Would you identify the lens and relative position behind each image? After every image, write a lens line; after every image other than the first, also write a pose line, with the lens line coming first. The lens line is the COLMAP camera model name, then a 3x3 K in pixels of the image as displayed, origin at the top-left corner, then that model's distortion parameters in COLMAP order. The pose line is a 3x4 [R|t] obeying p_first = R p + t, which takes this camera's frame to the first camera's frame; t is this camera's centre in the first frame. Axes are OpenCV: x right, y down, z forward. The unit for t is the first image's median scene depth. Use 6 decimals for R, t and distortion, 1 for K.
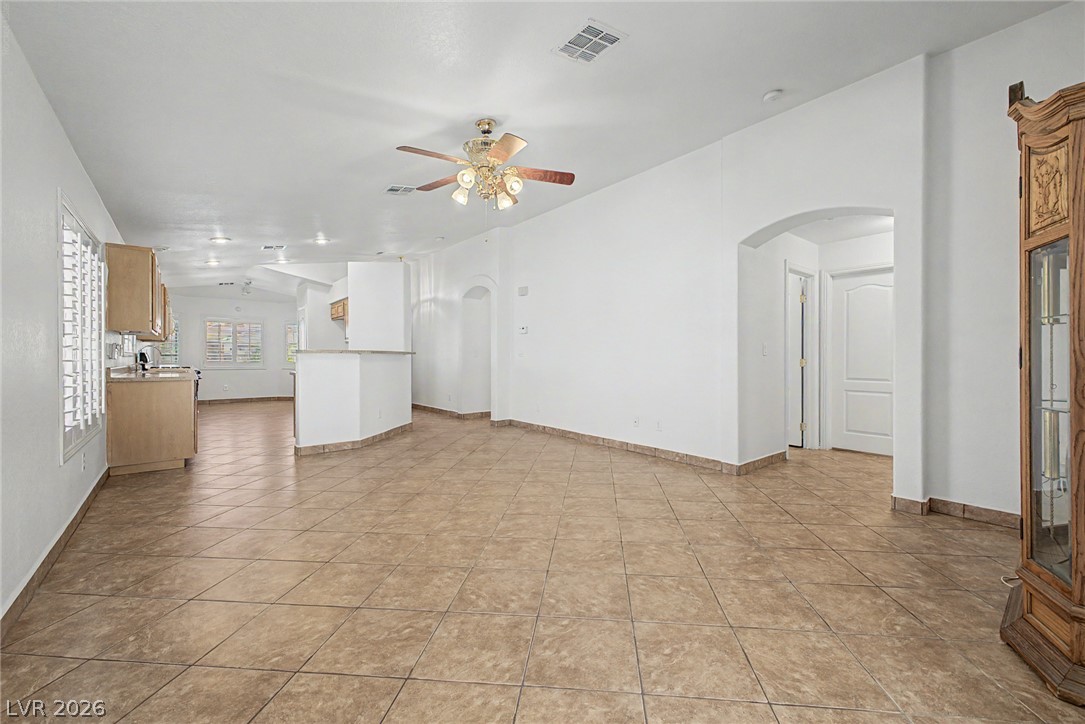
lens RADIAL K [[427.6, 0, 542.3], [0, 427.6, 356.2], [0, 0, 1]] dist [0.019346, -0.005633]
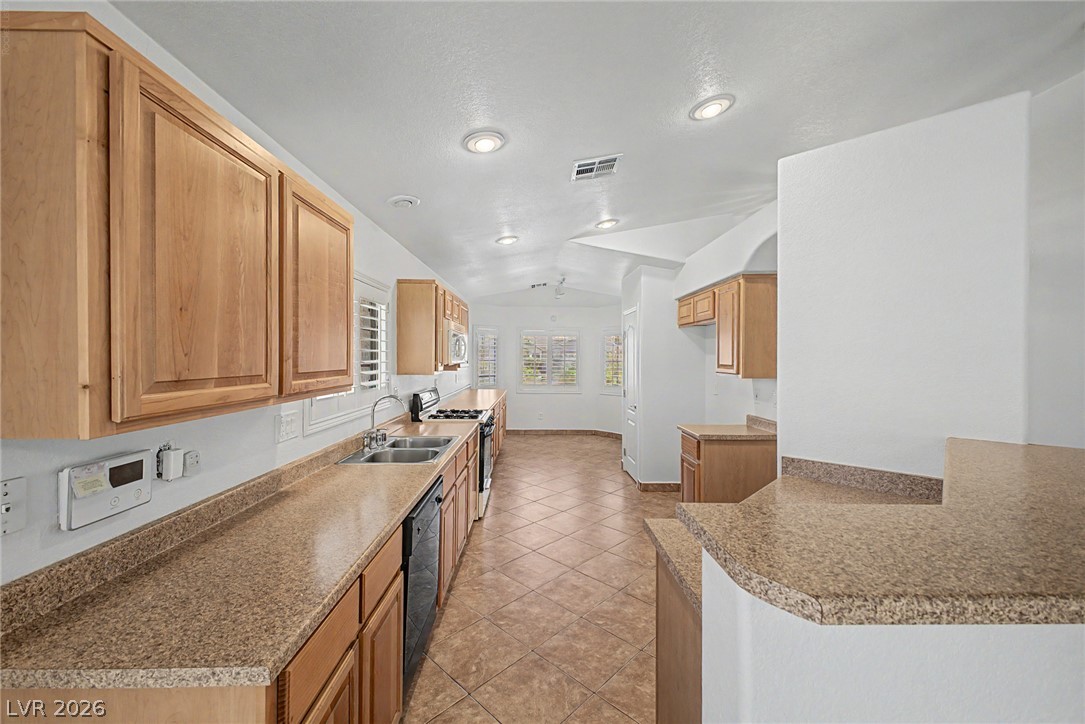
lens RADIAL K [[427.6, 0, 542.3], [0, 427.6, 356.2], [0, 0, 1]] dist [0.019346, -0.005633]
pose [[0.785993, 0.001376, -0.618234, -0.292048], [-0.000719, 0.999999, 0.001311, -0.048271], [0.618236, -0.000586, 0.785993, 0.461168]]
